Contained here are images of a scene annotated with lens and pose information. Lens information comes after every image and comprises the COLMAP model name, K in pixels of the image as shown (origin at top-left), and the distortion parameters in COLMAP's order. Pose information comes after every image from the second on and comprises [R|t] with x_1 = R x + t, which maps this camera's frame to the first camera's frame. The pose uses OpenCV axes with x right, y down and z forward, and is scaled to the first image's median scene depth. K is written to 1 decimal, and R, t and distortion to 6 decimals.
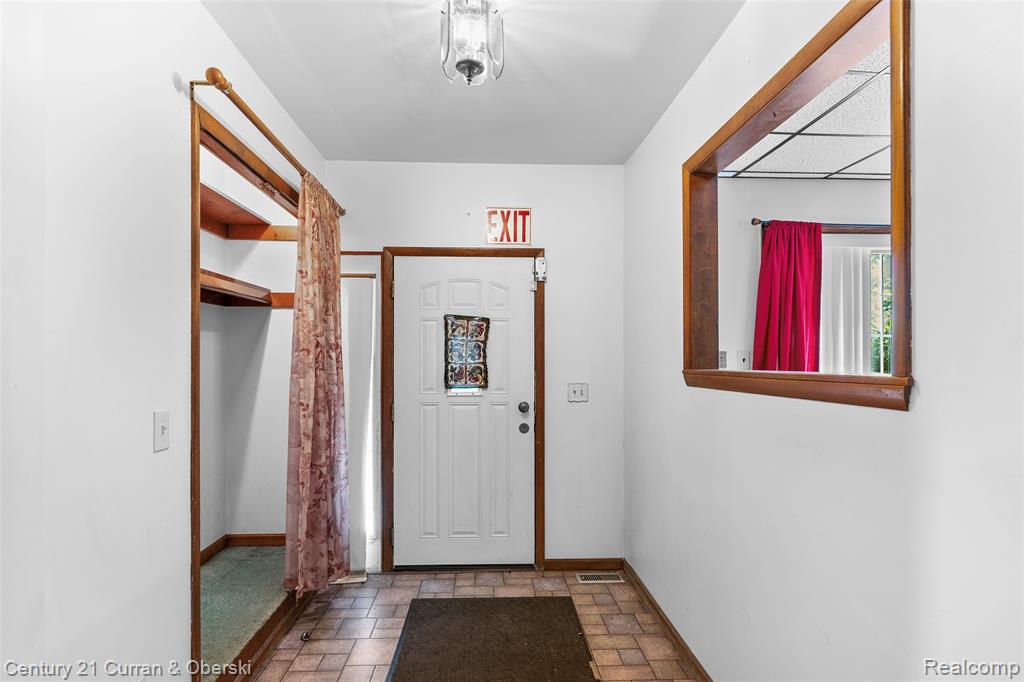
lens RADIAL K [[561.0, 0, 507.1], [0, 561.0, 350.3], [0, 0, 1]] dist [-0.002160, -0.000045]
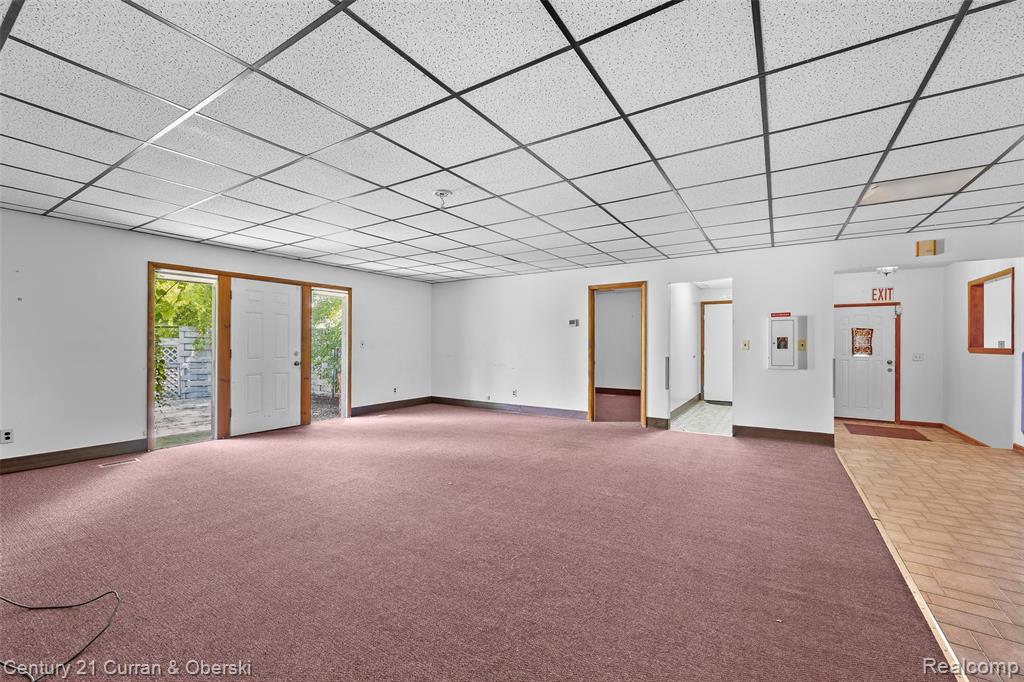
lens RADIAL K [[416.2, 0, 515.8], [0, 416.2, 342.1], [0, 0, 1]] dist [0.000463, 0.000324]
pose [[0.818629, 0.002030, -0.574319, -0.288350], [0.006246, 0.999903, 0.012437, -0.029357], [0.574288, -0.013768, 0.818537, -1.635502]]
